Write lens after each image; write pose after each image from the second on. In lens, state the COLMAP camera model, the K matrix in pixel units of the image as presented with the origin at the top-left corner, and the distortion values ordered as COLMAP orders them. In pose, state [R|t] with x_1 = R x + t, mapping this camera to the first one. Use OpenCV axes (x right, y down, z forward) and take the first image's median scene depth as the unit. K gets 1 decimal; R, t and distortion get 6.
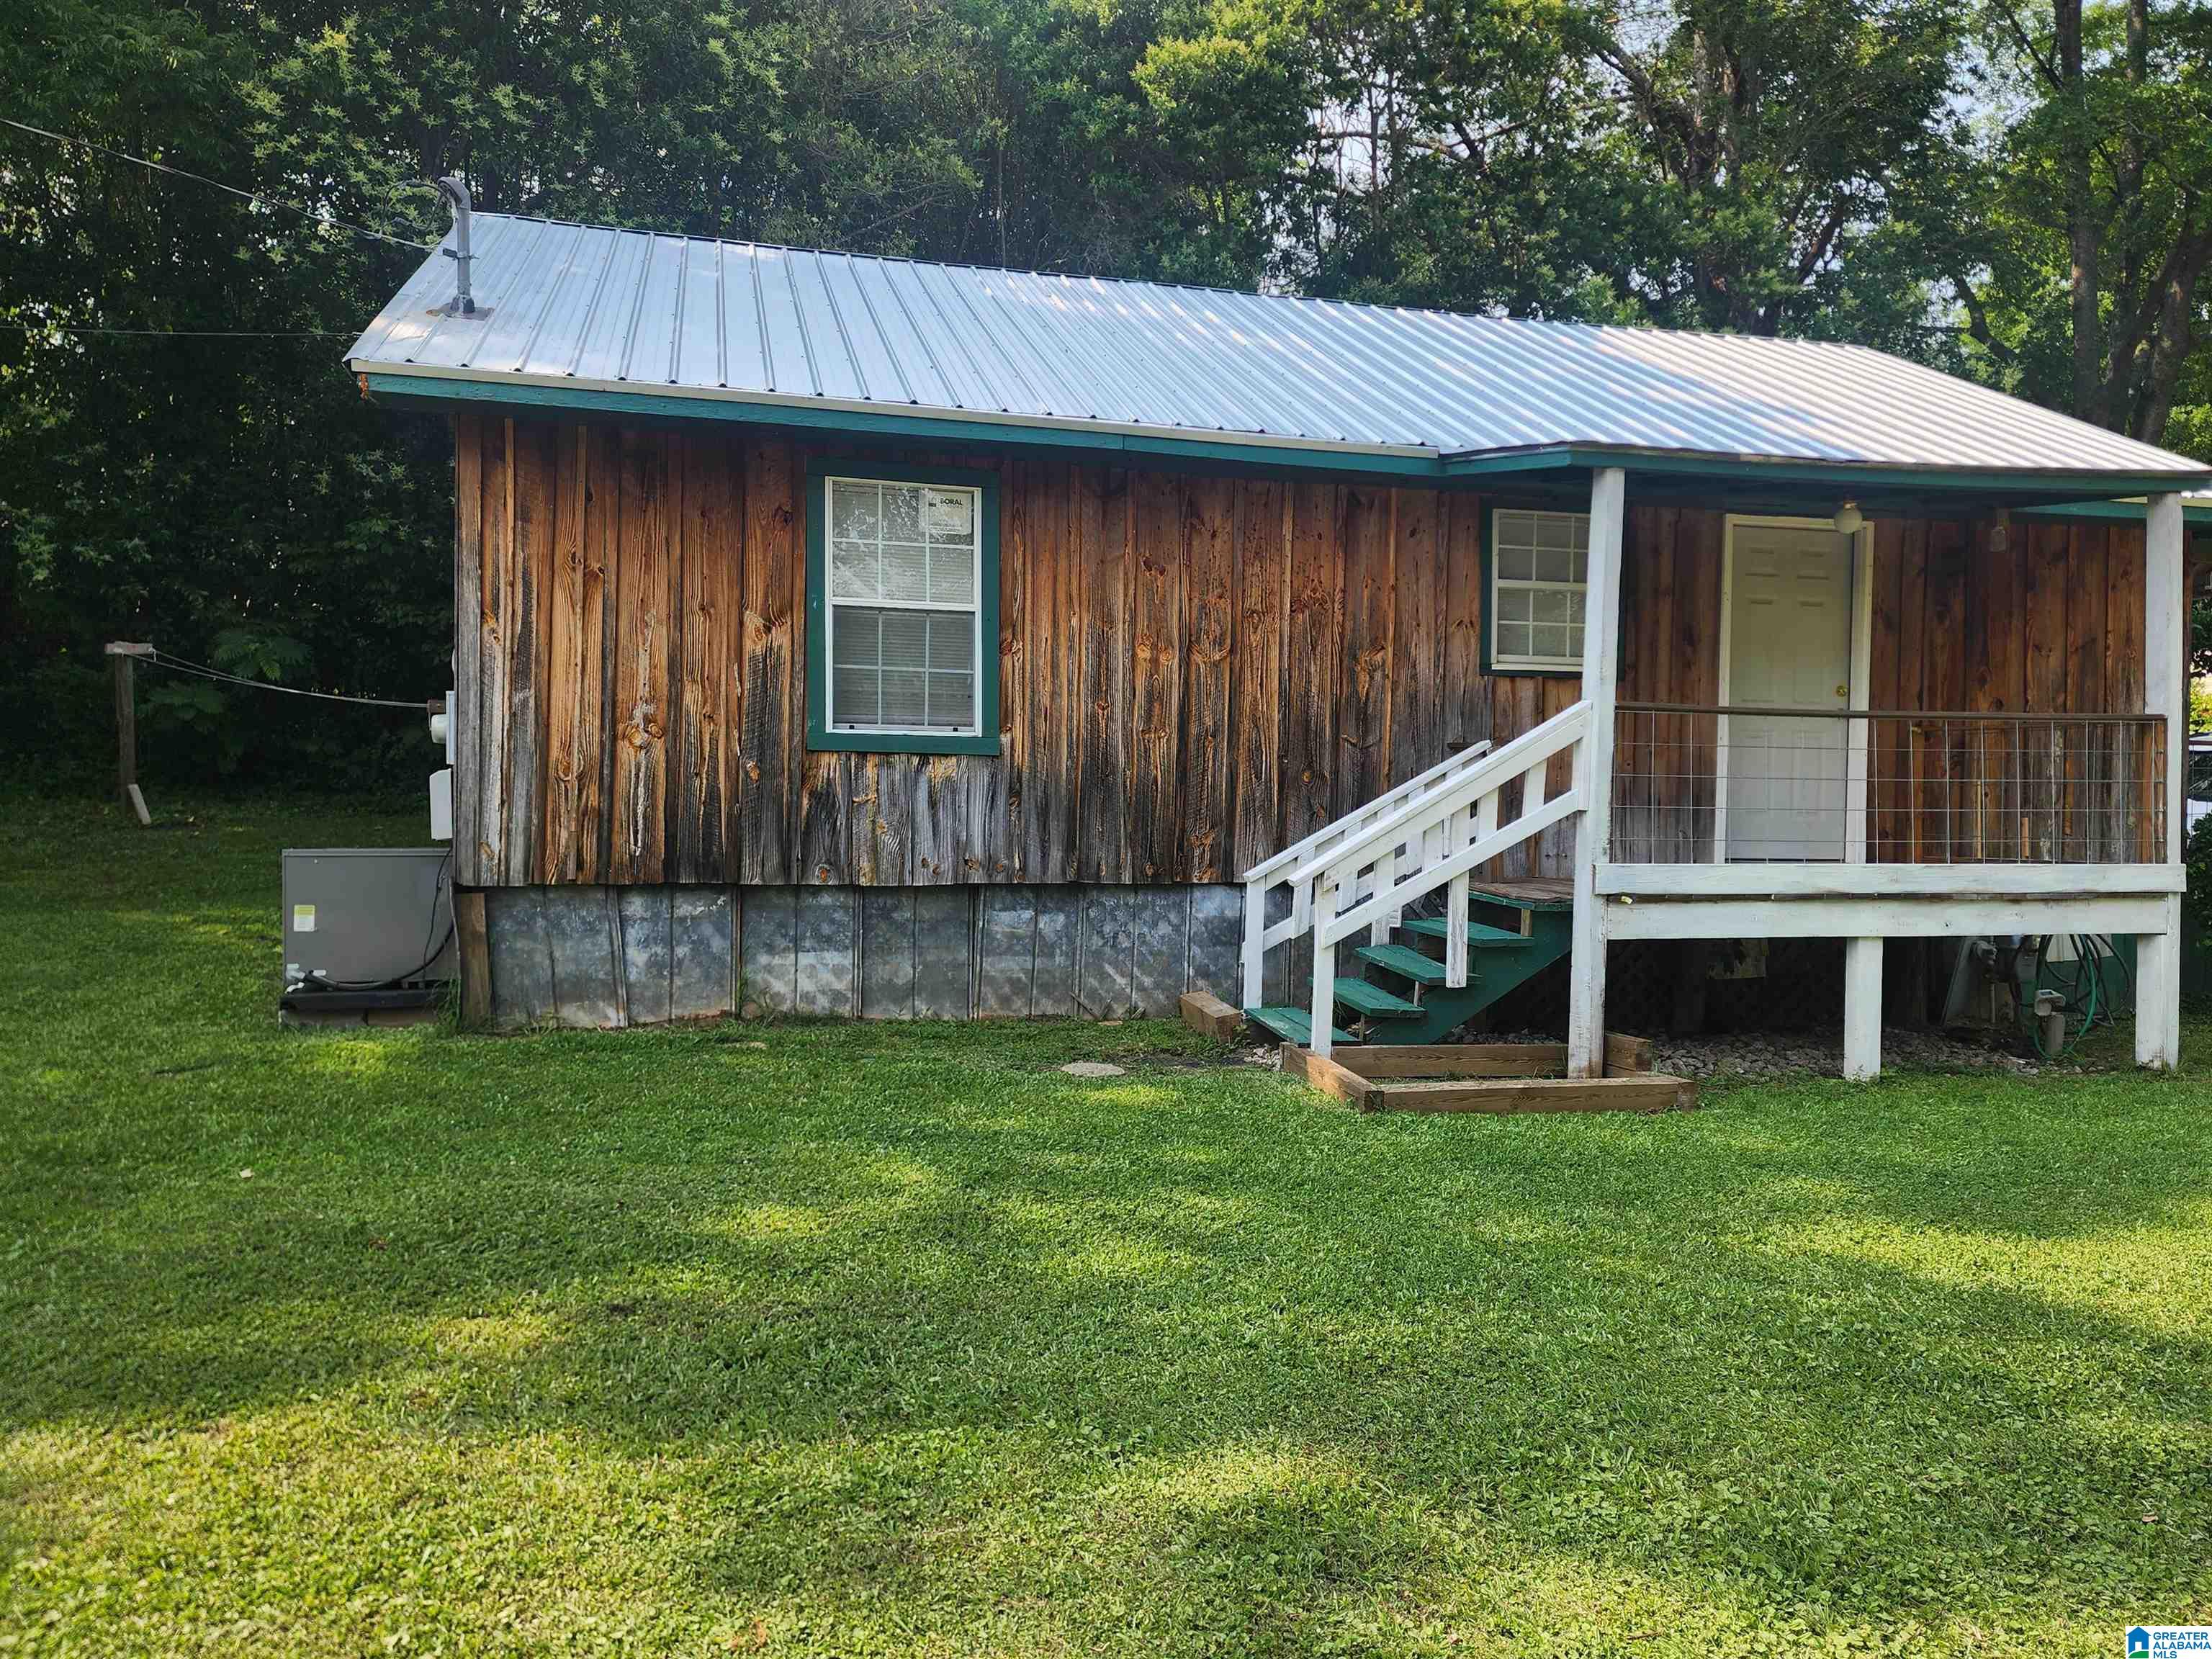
lens RADIAL K [[1561.8, 0, 1064.6], [0, 1561.8, 854.2], [0, 0, 1]] dist [0.220010, -0.342131]
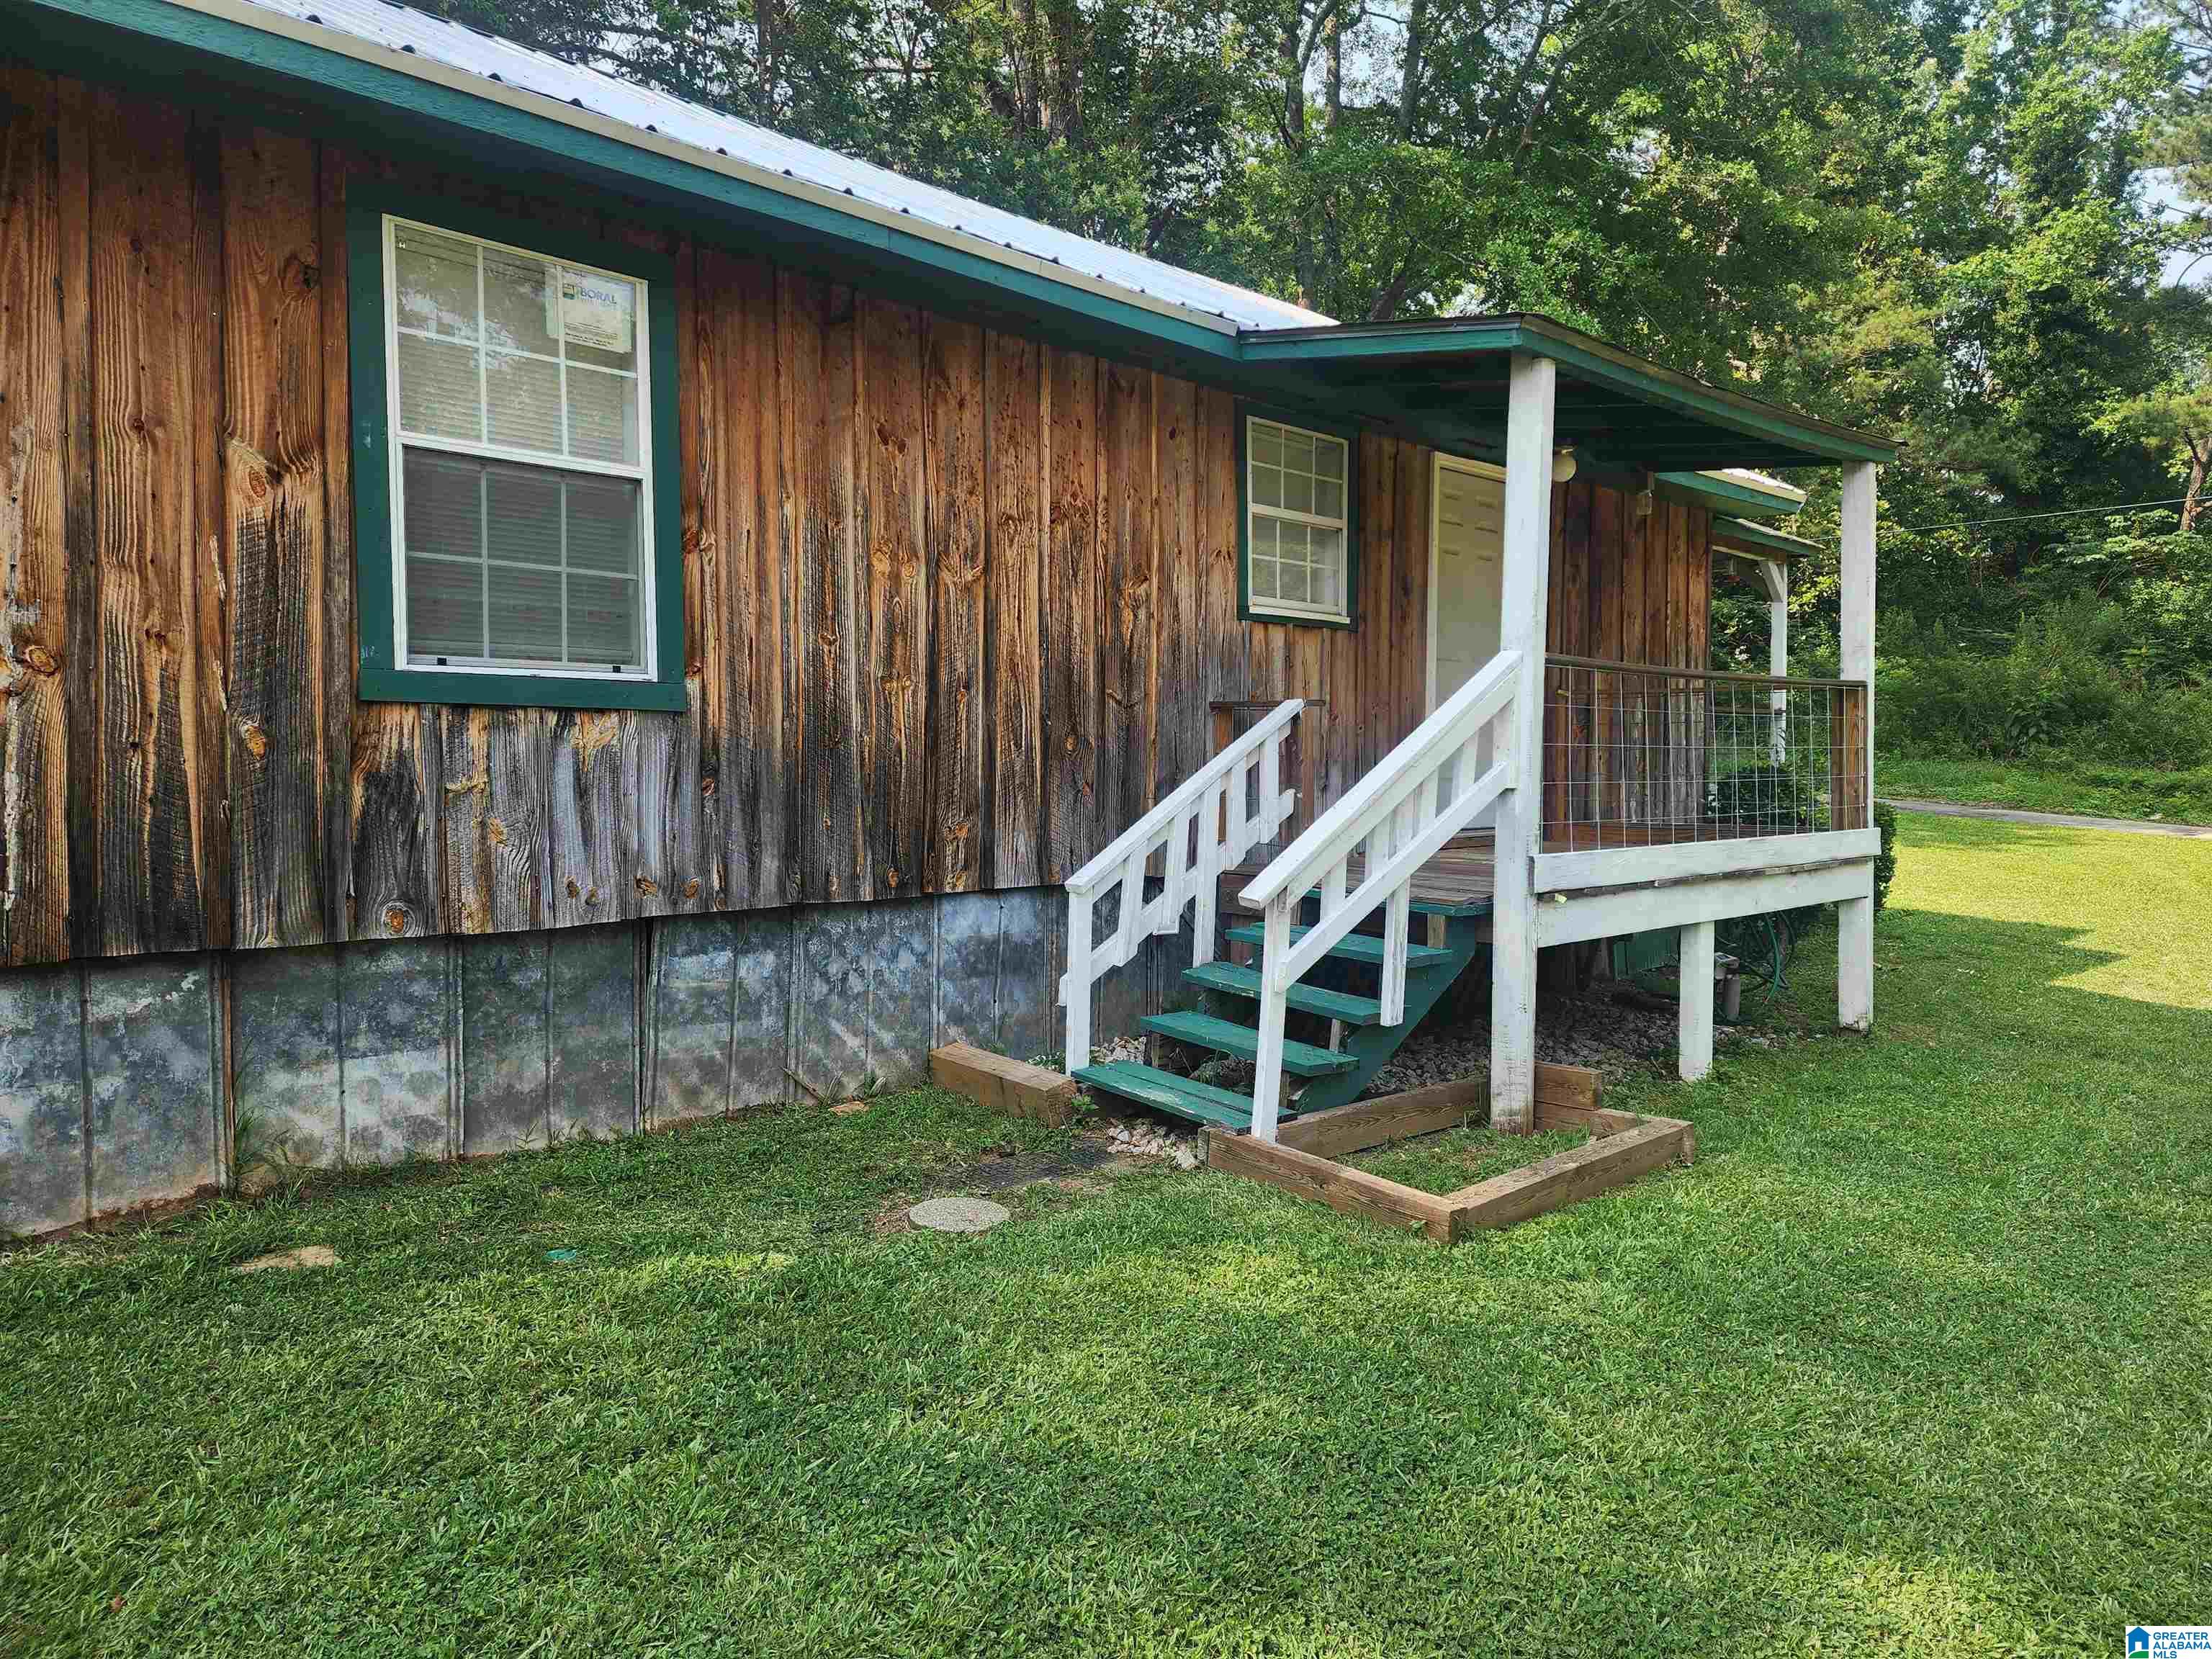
lens RADIAL K [[1490.8, 0, 1106.0], [0, 1490.8, 829.5], [0, 0, 1]] dist [0.089972, -0.085109]
pose [[0.868348, -0.032728, 0.494875, -0.196843], [0.023734, 0.999419, 0.024449, -0.026617], [-0.495387, -0.009485, 0.868620, 0.390701]]
